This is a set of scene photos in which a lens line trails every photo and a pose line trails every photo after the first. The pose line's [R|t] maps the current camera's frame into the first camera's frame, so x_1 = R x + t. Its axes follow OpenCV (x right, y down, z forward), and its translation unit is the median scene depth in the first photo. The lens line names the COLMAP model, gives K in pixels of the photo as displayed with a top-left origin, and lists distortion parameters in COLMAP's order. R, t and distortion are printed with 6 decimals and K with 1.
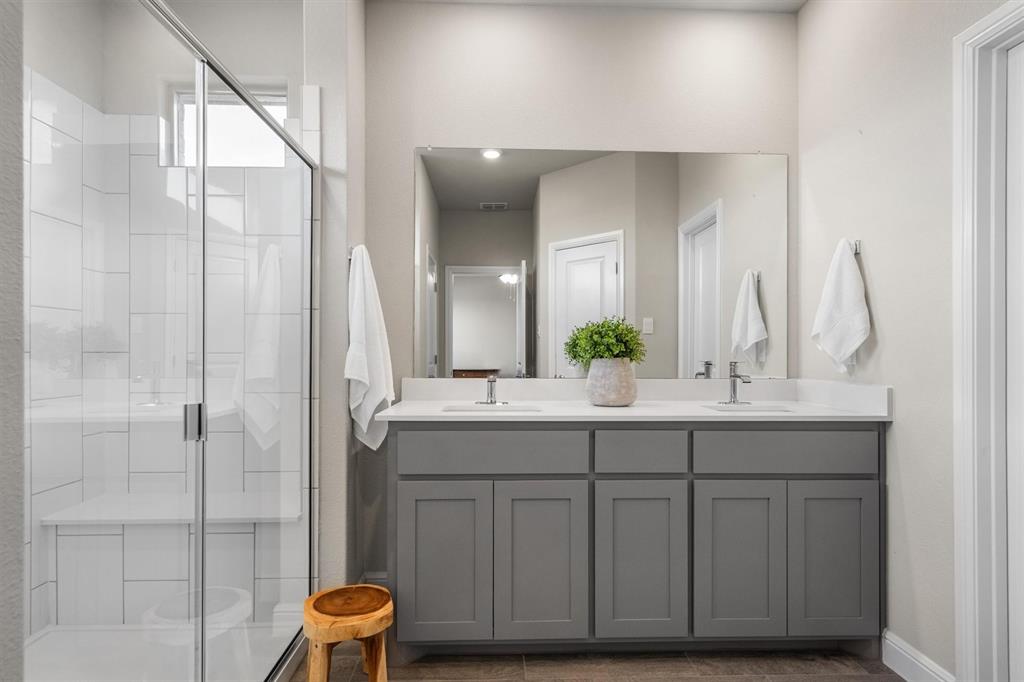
lens RADIAL K [[546.0, 0, 509.1], [0, 546.0, 345.8], [0, 0, 1]] dist [0.003900, 0.000455]
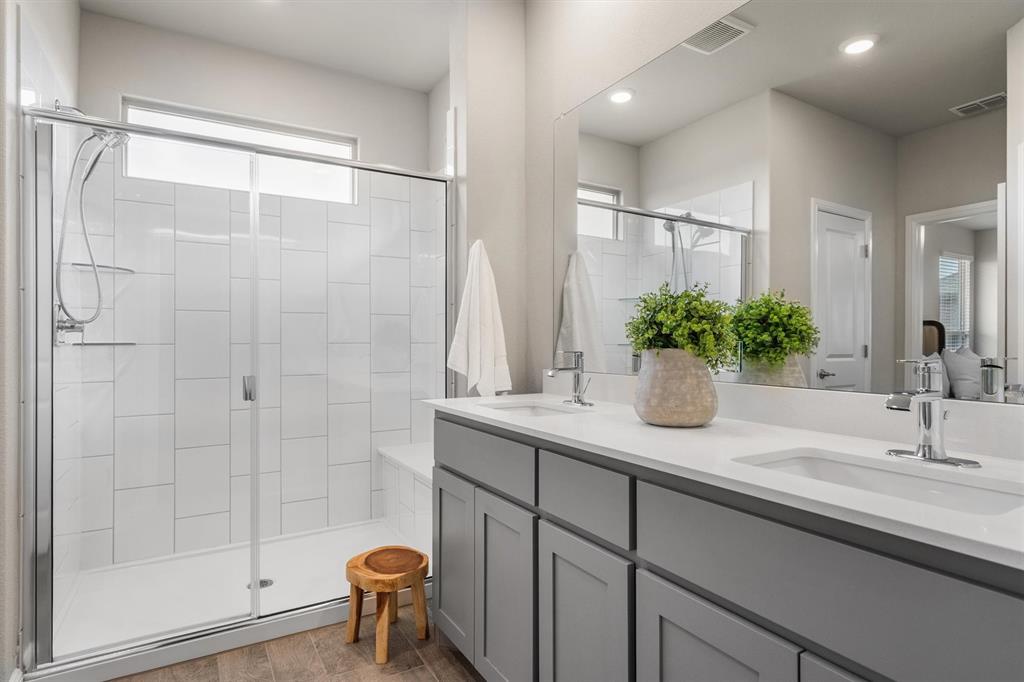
lens RADIAL K [[546.0, 0, 509.5], [0, 546.0, 345.6], [0, 0, 1]] dist [0.003900, 0.000455]
pose [[0.475125, -0.004441, -0.879907, 0.686014], [0.023317, 0.999700, 0.007545, 0.010064], [0.879609, -0.024102, 0.475086, 0.552846]]
